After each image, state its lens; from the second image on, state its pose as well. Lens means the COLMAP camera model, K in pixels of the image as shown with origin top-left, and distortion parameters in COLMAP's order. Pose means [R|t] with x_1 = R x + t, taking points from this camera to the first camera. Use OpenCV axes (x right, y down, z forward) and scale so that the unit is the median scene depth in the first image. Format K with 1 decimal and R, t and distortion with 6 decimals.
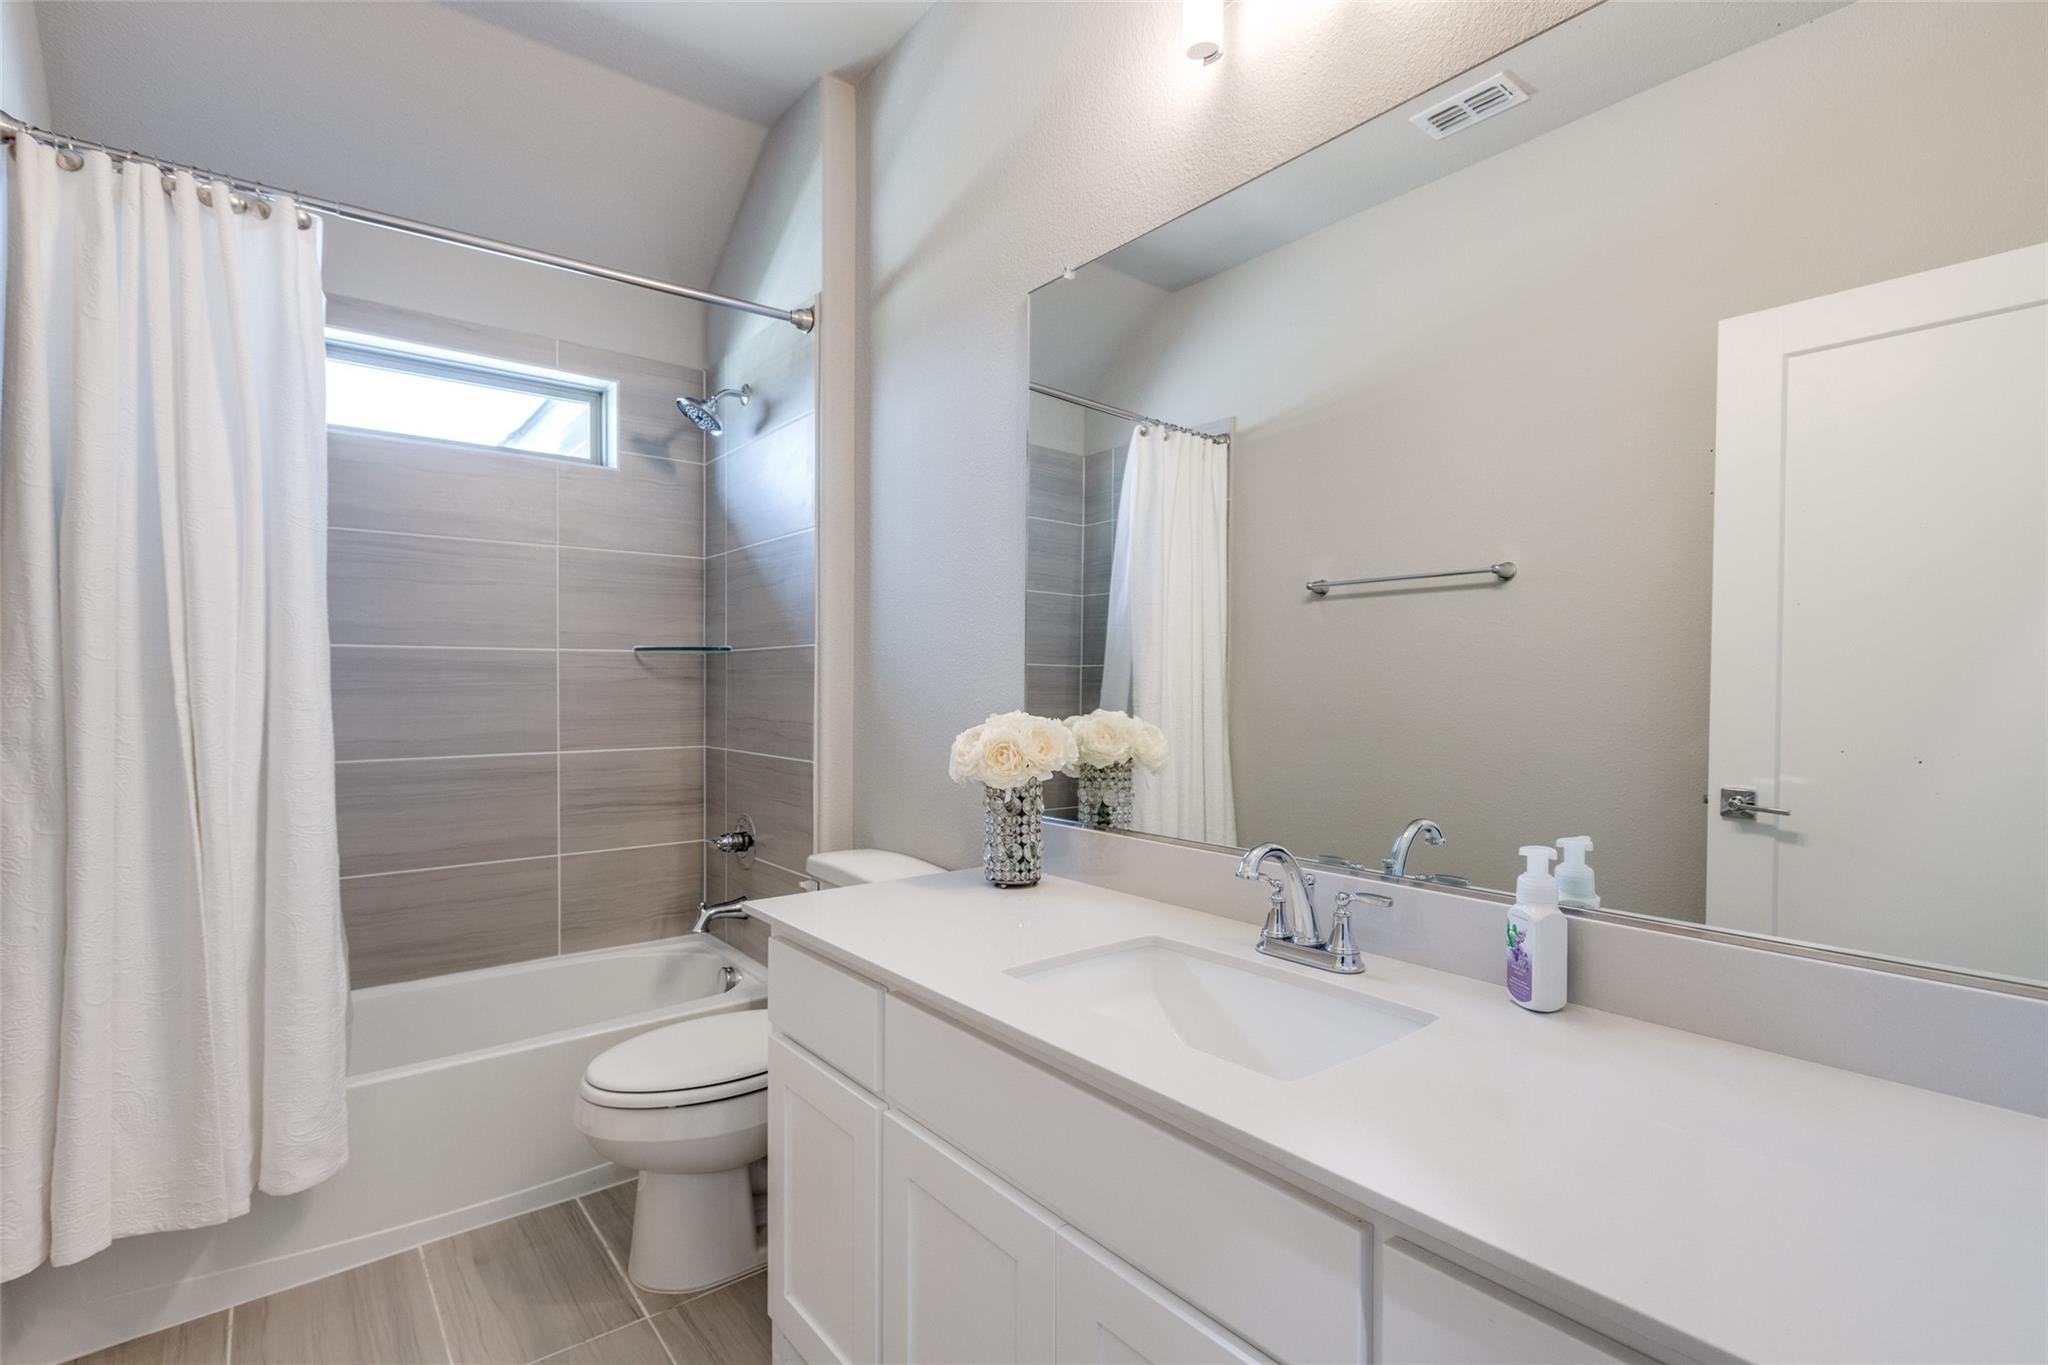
lens RADIAL K [[908.7, 0, 1017.0], [0, 908.7, 690.8], [0, 0, 1]] dist [0.008672, 0.000690]
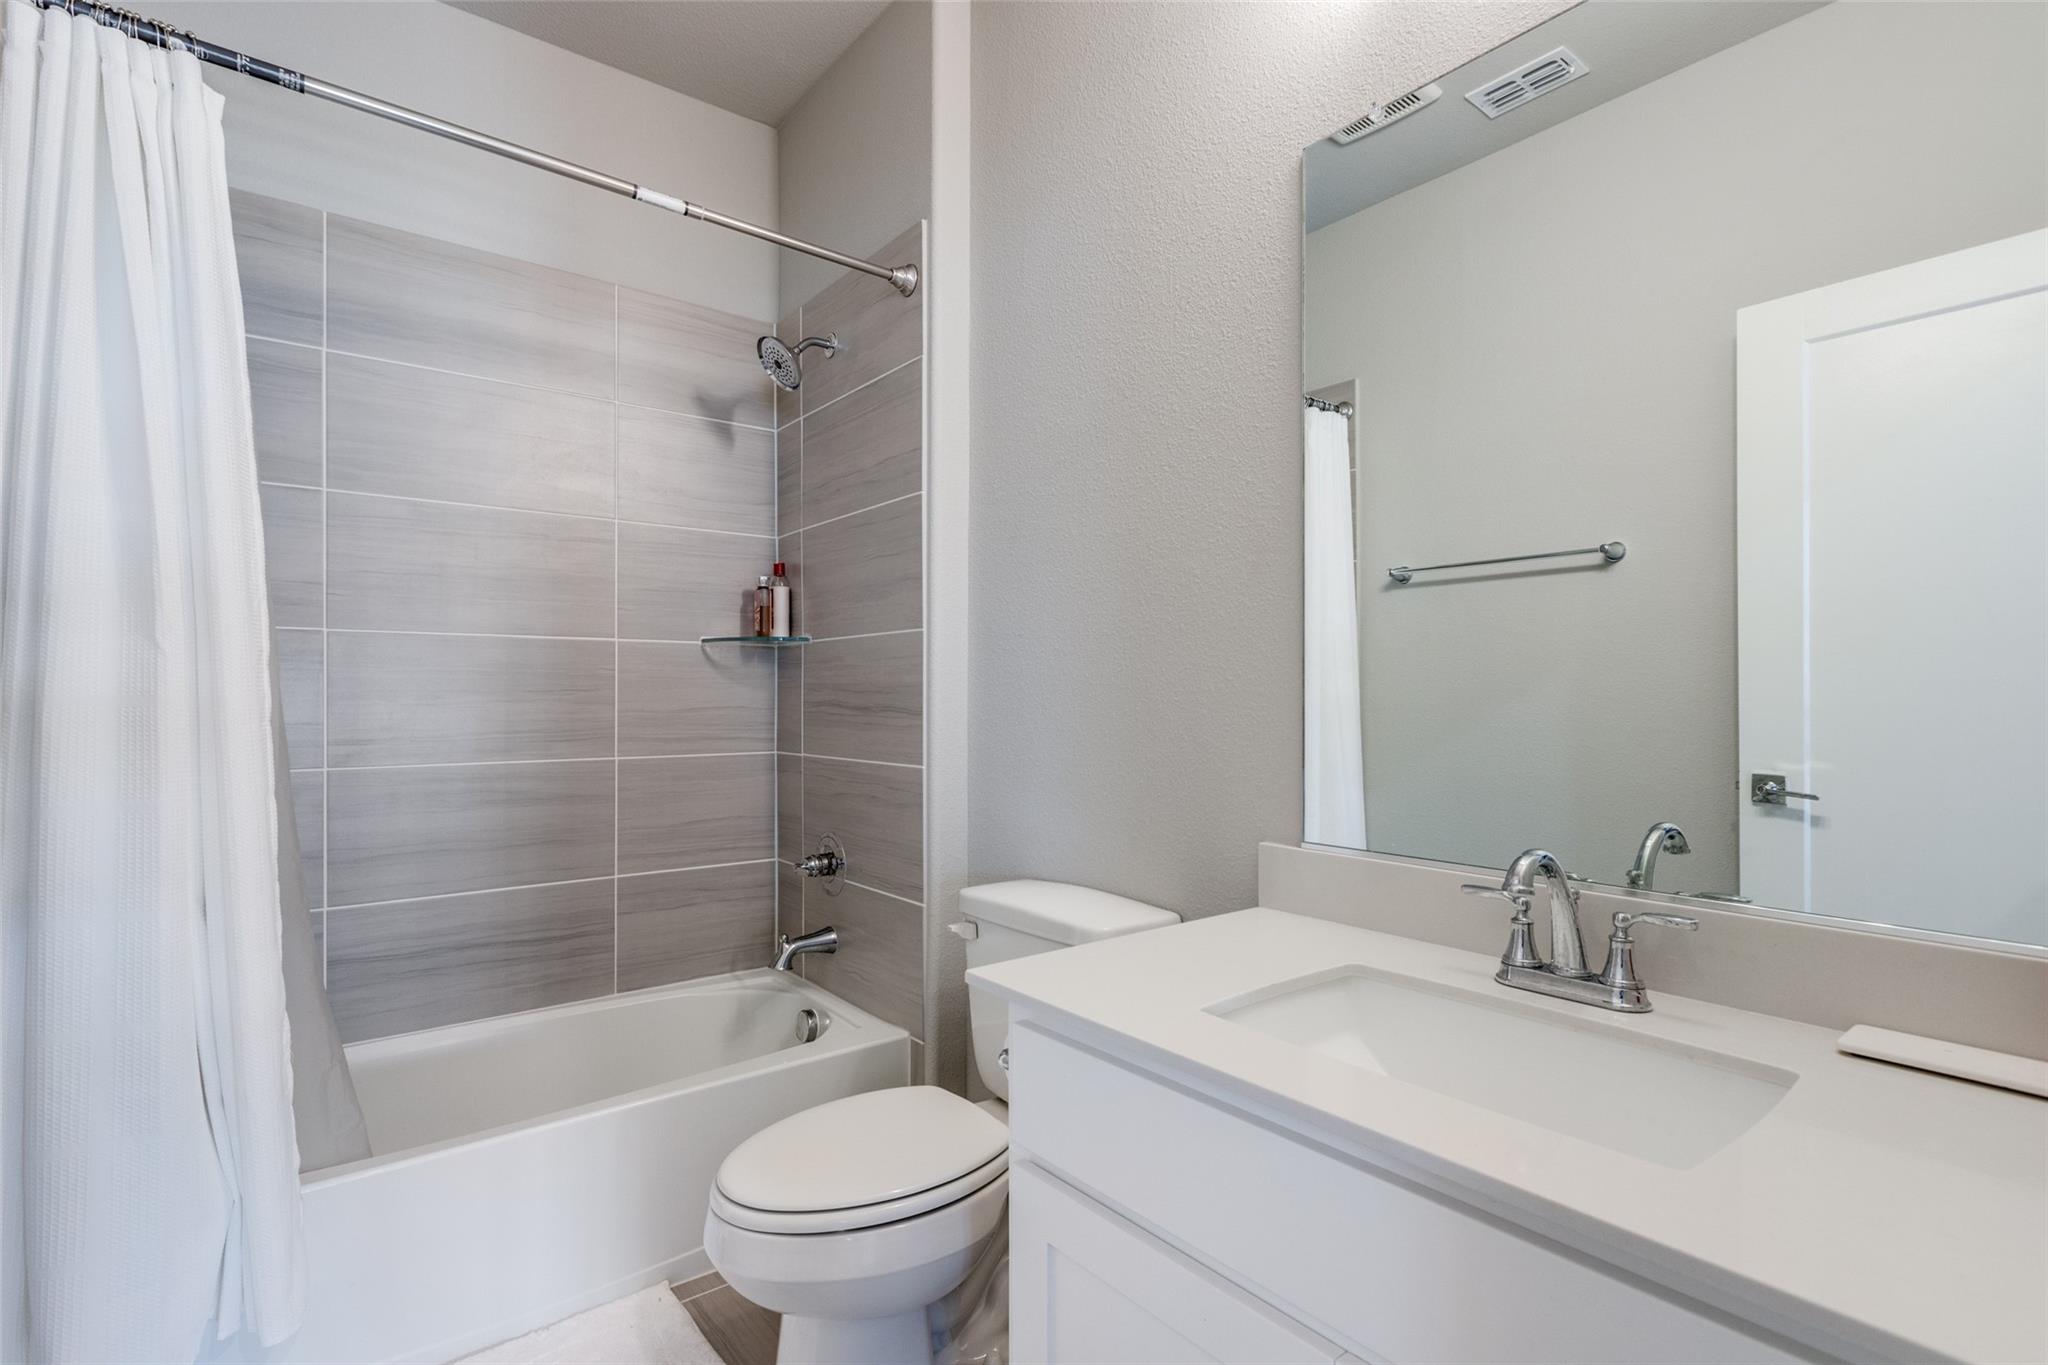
lens RADIAL K [[914.9, 0, 1075.3], [0, 914.9, 689.9], [0, 0, 1]] dist [-0.001943, -0.000024]
pose [[0.998370, -0.018657, 0.053942, -0.109917], [0.018785, 0.999822, -0.001881, 0.005393], [-0.053897, 0.002891, 0.998542, 0.113653]]
